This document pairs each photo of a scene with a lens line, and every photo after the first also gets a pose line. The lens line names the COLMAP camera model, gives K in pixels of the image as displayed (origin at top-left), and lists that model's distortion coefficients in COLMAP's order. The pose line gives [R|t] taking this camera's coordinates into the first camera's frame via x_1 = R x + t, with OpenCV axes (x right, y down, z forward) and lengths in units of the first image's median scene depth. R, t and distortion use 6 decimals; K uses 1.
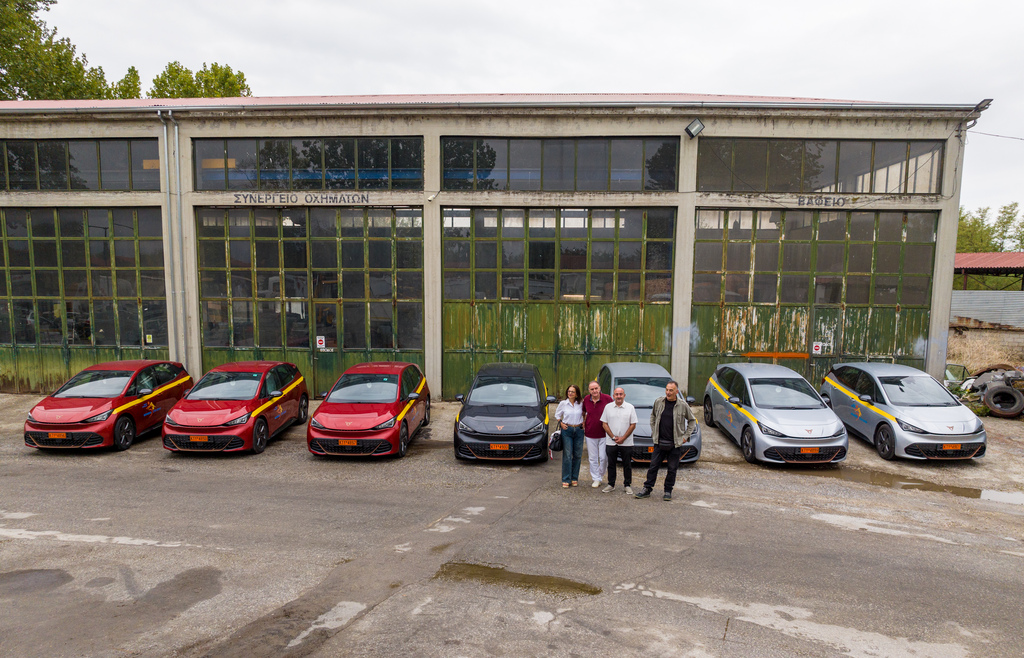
lens RADIAL K [[717.5, 0, 515.1], [0, 717.5, 381.5], [0, 0, 1]] dist [-0.035884, -0.000423]
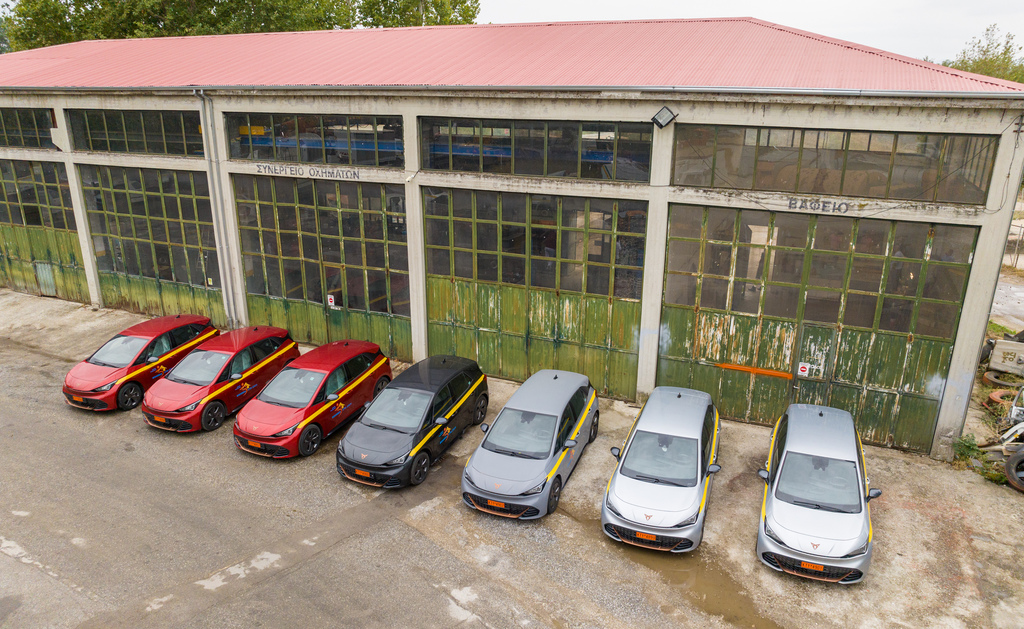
lens RADIAL K [[718.1, 0, 519.7], [0, 718.1, 335.3], [0, 0, 1]] dist [-0.033801, -0.004278]
pose [[0.933130, 0.118441, -0.339471, 0.393746], [-0.051558, 0.978504, 0.199679, -0.245577], [0.355824, -0.168824, 0.919178, 0.081686]]
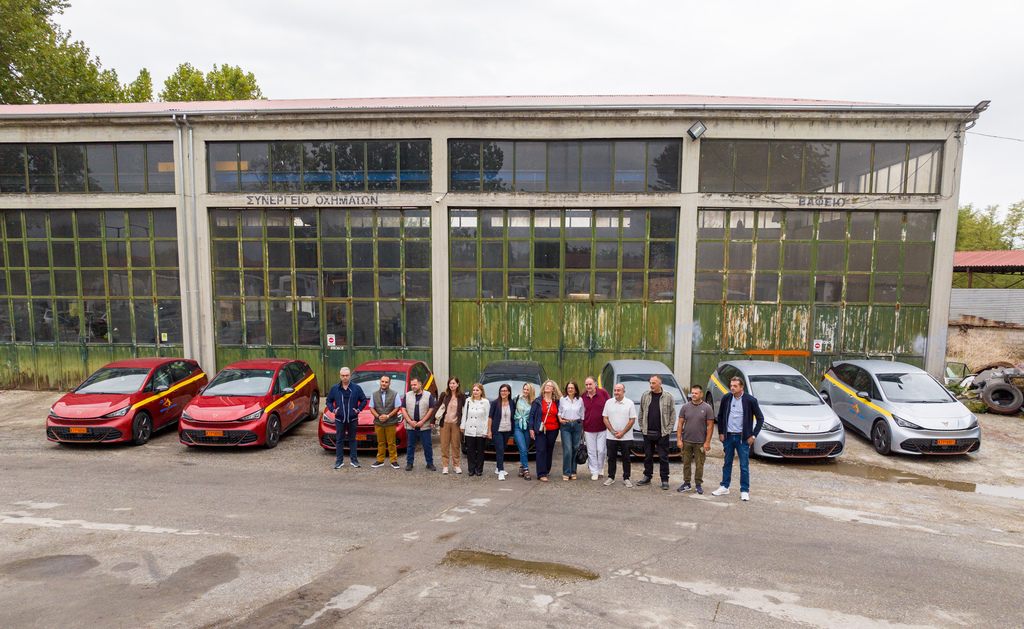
lens RADIAL K [[718.1, 0, 515.2], [0, 718.1, 381.6], [0, 0, 1]] dist [-0.033801, -0.004278]
pose [[0.999929, 0.000154, -0.011925, 0.004255], [-0.000127, 0.999997, 0.002329, 0.001781], [0.011926, -0.002328, 0.999926, -0.023456]]
